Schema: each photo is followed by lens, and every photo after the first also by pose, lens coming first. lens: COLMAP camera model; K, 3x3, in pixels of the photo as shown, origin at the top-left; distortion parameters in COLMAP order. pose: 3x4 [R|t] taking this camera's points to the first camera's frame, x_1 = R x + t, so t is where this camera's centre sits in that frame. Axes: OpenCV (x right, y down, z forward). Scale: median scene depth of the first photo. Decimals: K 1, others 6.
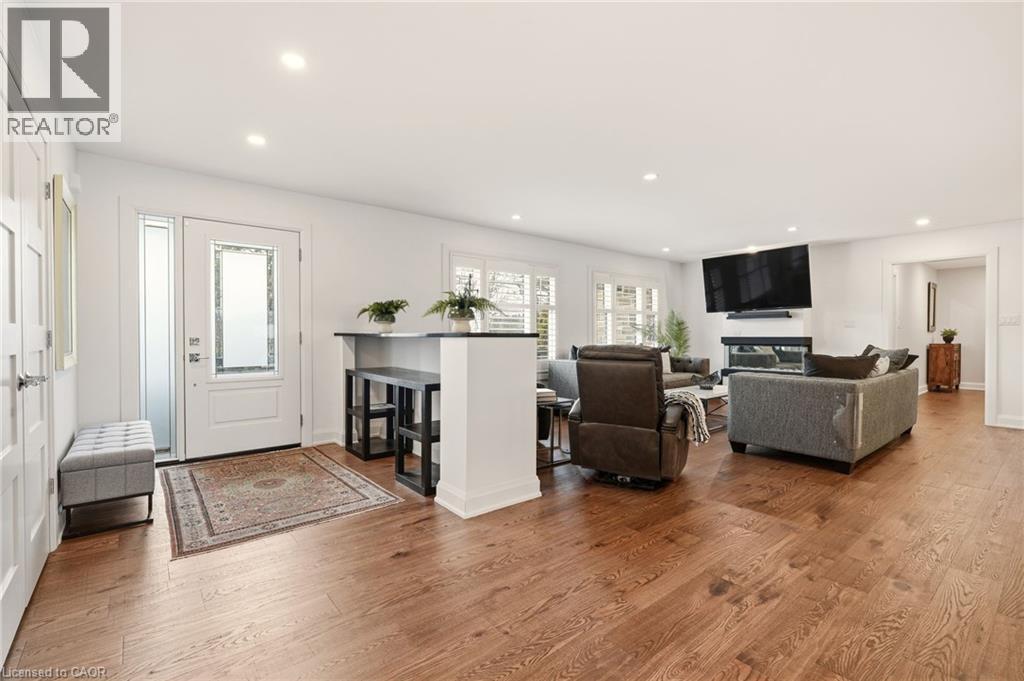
lens RADIAL K [[457.3, 0, 507.4], [0, 457.3, 338.1], [0, 0, 1]] dist [-0.004504, 0.001480]
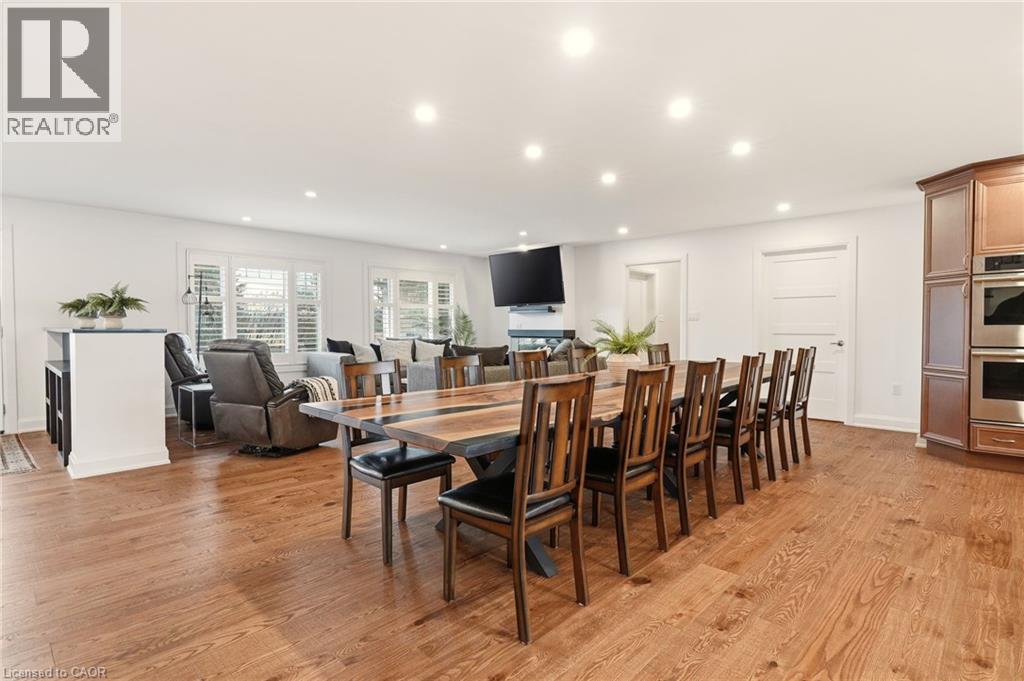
lens RADIAL K [[516.1, 0, 508.4], [0, 516.1, 338.6], [0, 0, 1]] dist [-0.003356, 0.000745]
pose [[0.993288, -0.001732, 0.115656, 0.392328], [-0.000572, 0.999802, 0.019884, -0.006621], [-0.115668, -0.019817, 0.993090, -0.221247]]
